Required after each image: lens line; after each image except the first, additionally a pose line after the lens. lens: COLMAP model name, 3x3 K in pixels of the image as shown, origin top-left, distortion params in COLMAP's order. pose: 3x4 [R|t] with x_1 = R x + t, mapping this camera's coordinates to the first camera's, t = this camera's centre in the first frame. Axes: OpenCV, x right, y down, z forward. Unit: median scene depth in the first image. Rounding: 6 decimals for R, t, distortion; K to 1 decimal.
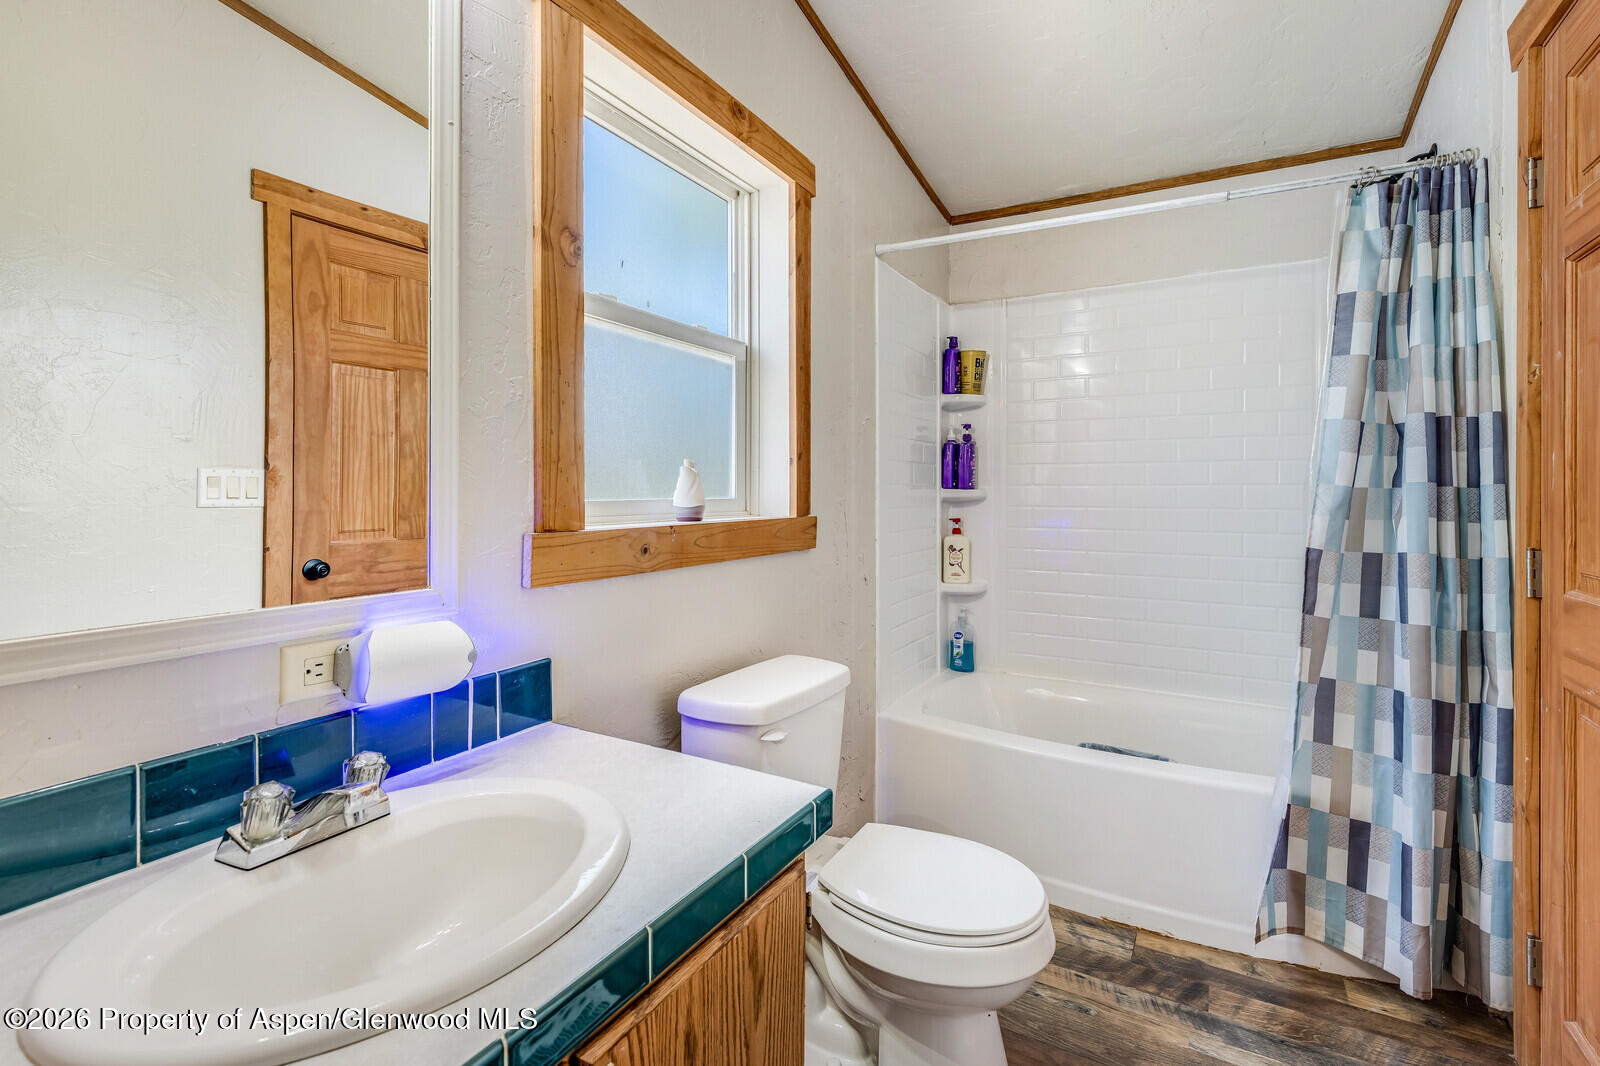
lens RADIAL K [[723.8, 0, 790.3], [0, 723.8, 499.2], [0, 0, 1]] dist [0.000299, -0.000001]
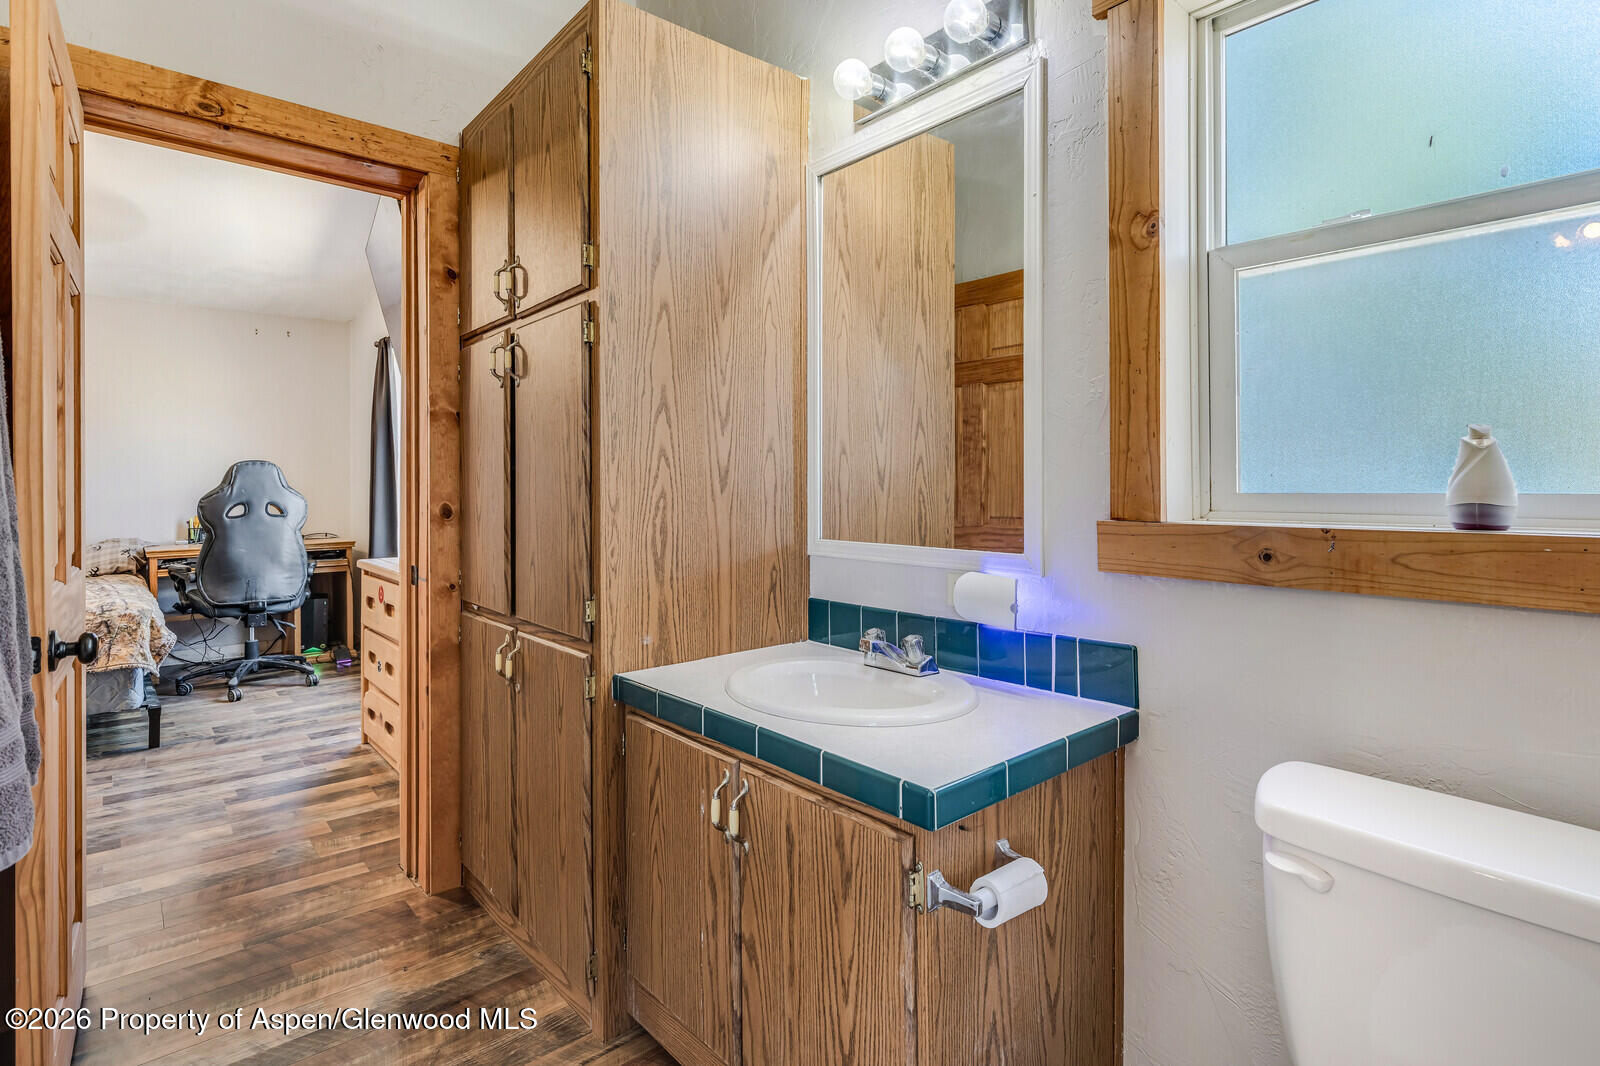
lens RADIAL K [[723.8, 0, 790.3], [0, 723.8, 499.2], [0, 0, 1]] dist [0.000299, -0.000001]
pose [[-0.284840, 0.020386, -0.958358, 0.786806], [-0.008545, 0.999680, 0.023804, -0.005180], [0.958537, 0.014970, -0.284574, 0.841888]]
